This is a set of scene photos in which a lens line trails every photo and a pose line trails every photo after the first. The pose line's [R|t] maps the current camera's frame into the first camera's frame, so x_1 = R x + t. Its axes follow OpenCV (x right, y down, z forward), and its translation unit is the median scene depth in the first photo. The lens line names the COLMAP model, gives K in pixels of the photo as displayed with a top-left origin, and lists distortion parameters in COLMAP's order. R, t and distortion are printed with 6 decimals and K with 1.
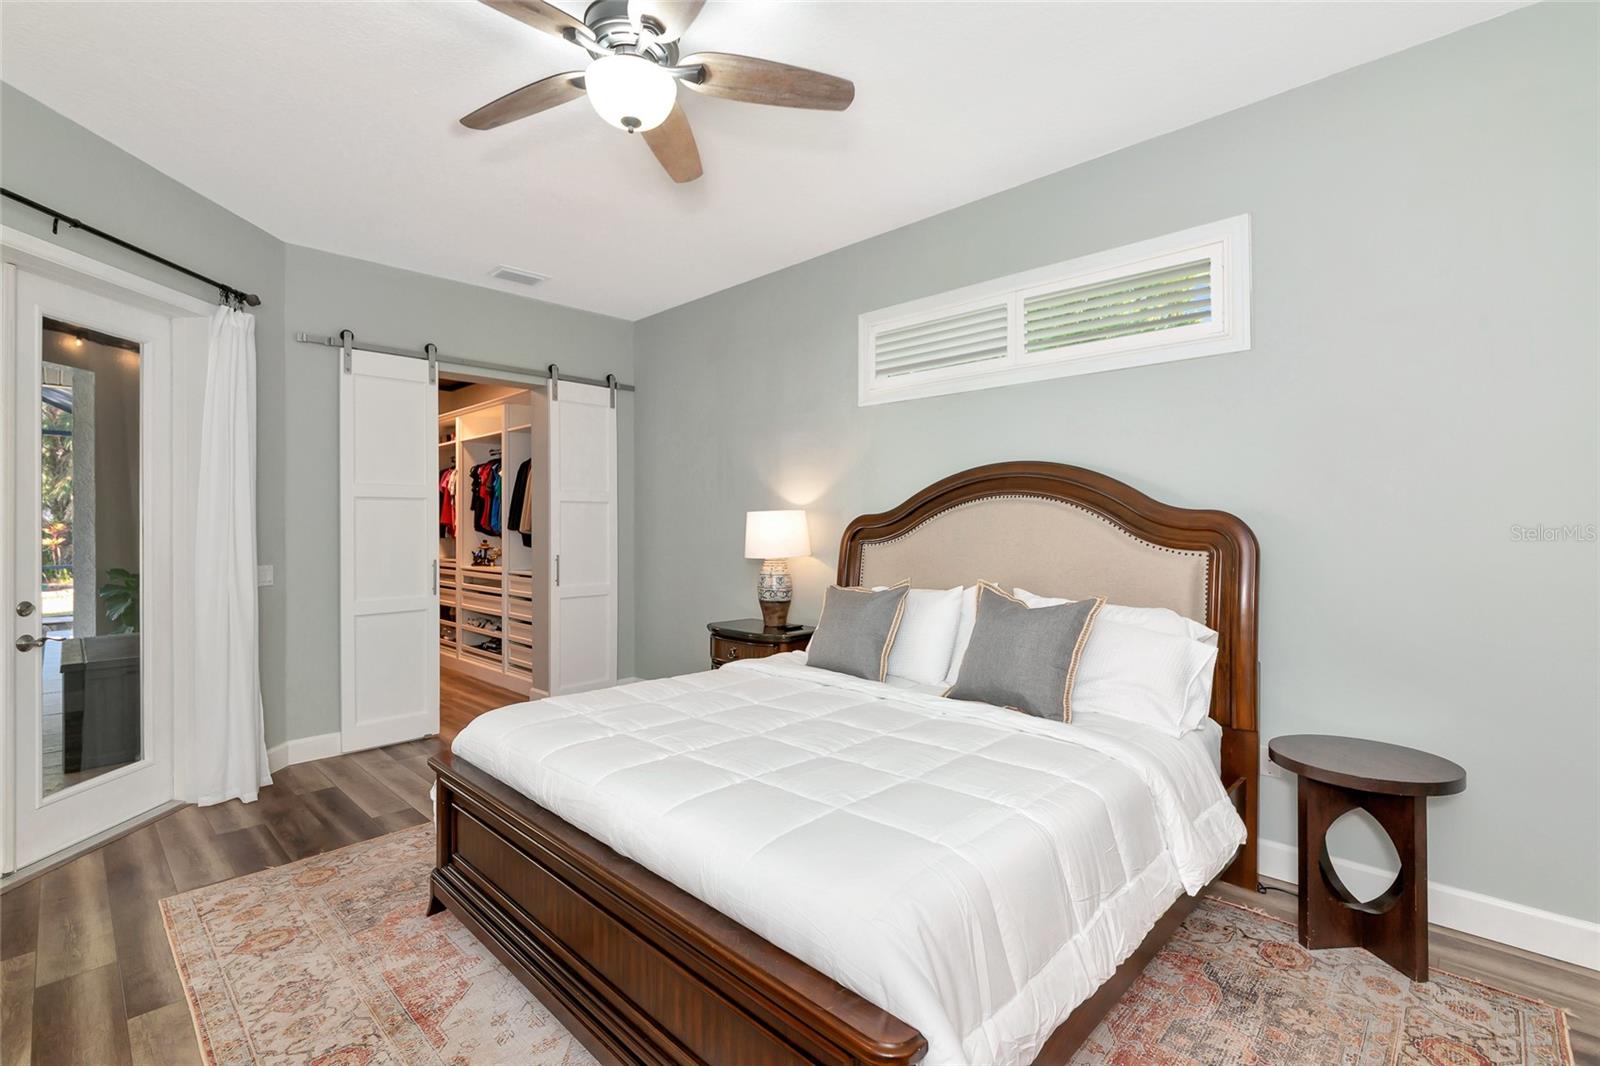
lens RADIAL K [[722.0, 0, 795.7], [0, 722.0, 527.6], [0, 0, 1]] dist [0.001161, 0.000359]
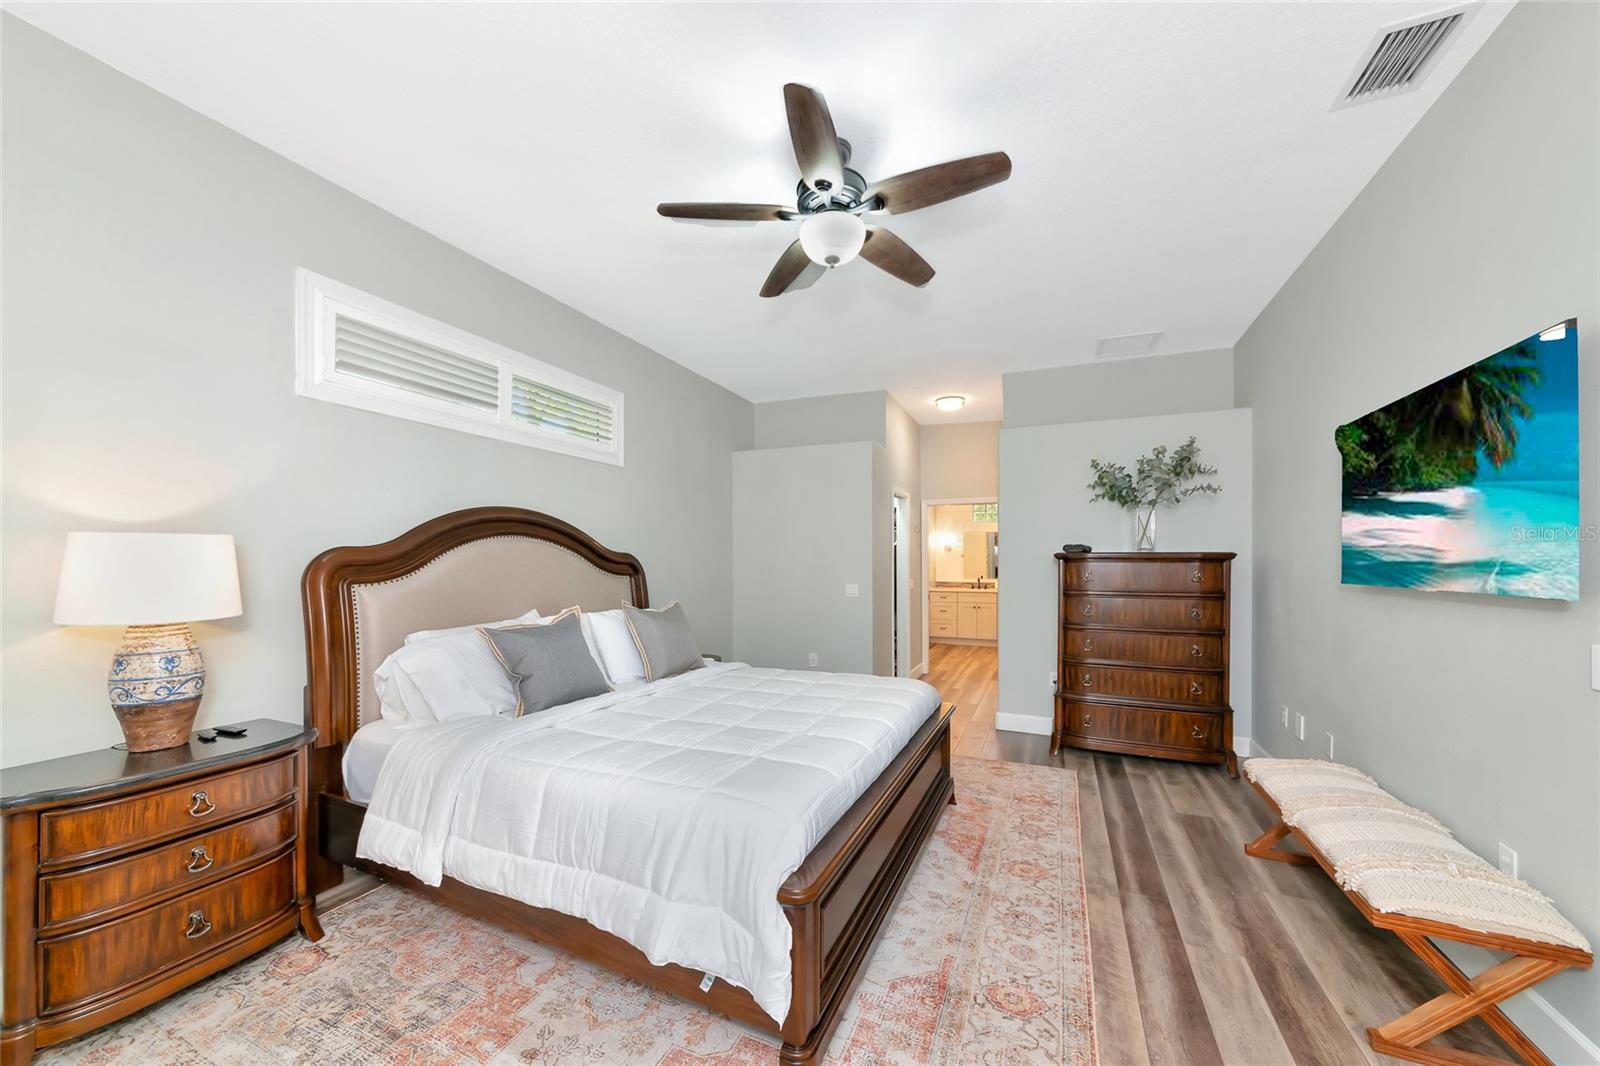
lens RADIAL K [[580.4, 0, 798.4], [0, 580.4, 569.8], [0, 0, 1]] dist [-0.000053, 0.000200]
pose [[-0.342111, -0.008681, 0.939619, -0.895590], [0.005237, 0.999924, 0.011145, 0.004041], [-0.939645, 0.008734, -0.342040, 1.048303]]
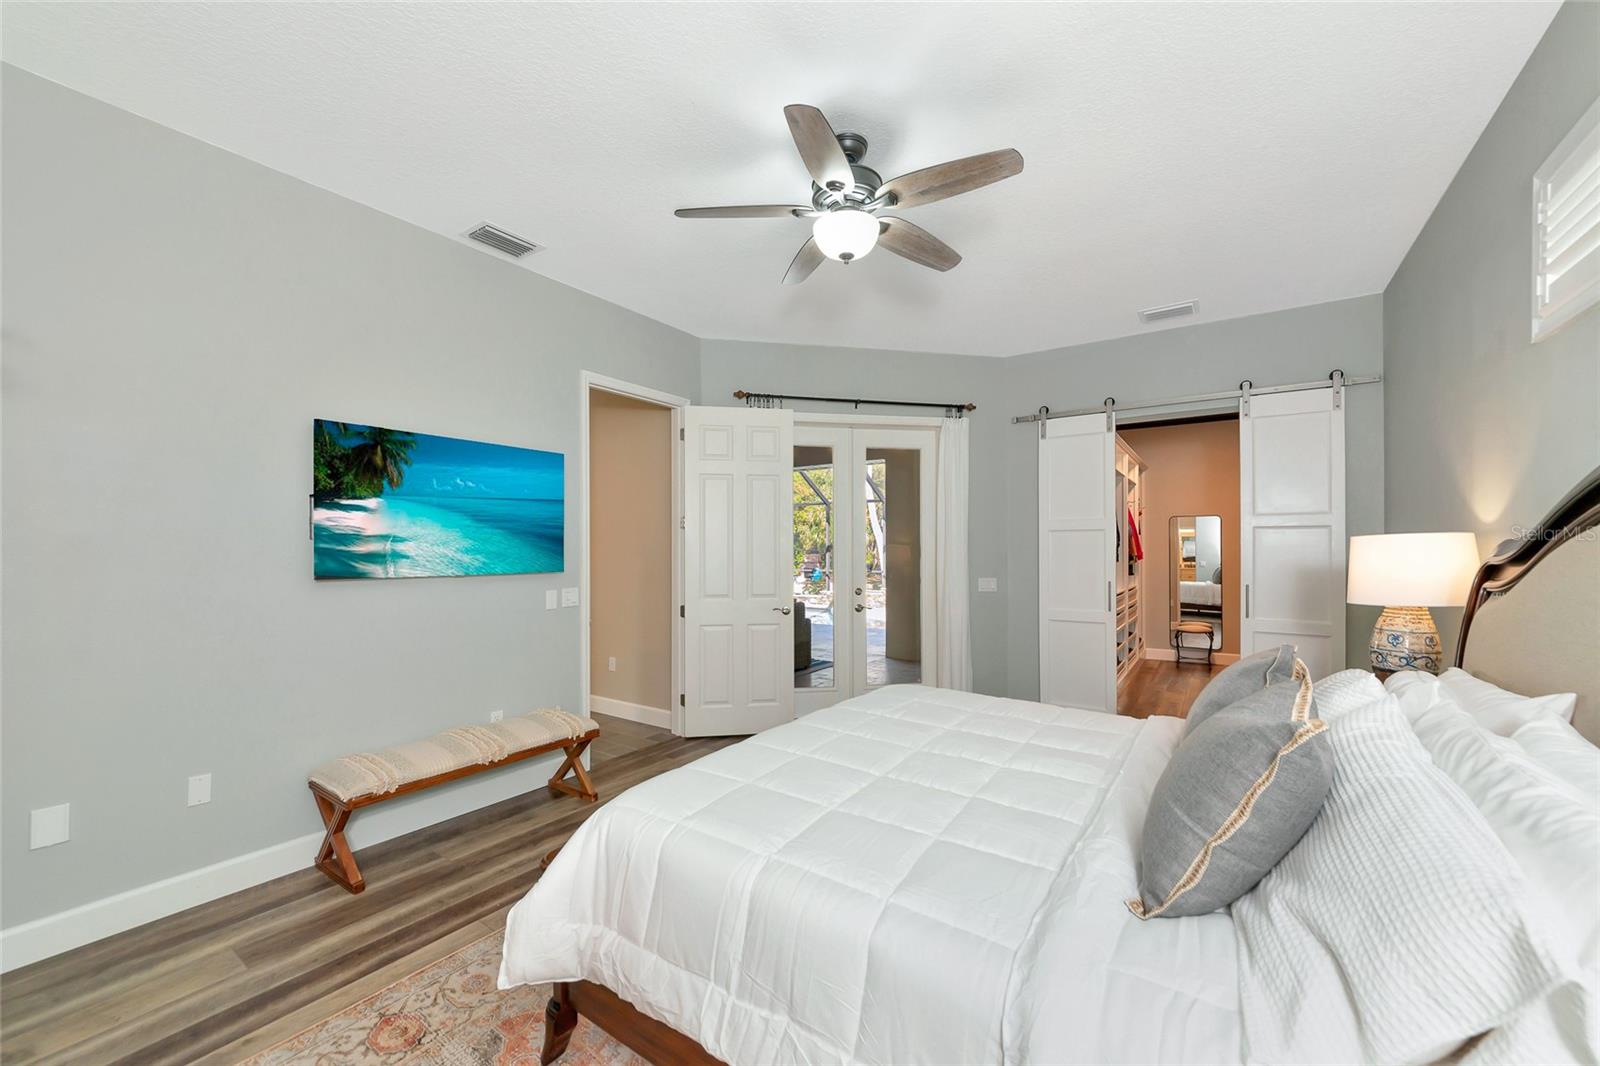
lens RADIAL K [[621.9, 0, 791.0], [0, 621.9, 545.2], [0, 0, 1]] dist [-0.000285, 0.000034]
pose [[0.151671, -0.000804, -0.988431, 0.656671], [-0.006337, 0.999978, -0.001786, -0.015222], [0.988411, 0.006534, 0.151663, 0.529999]]
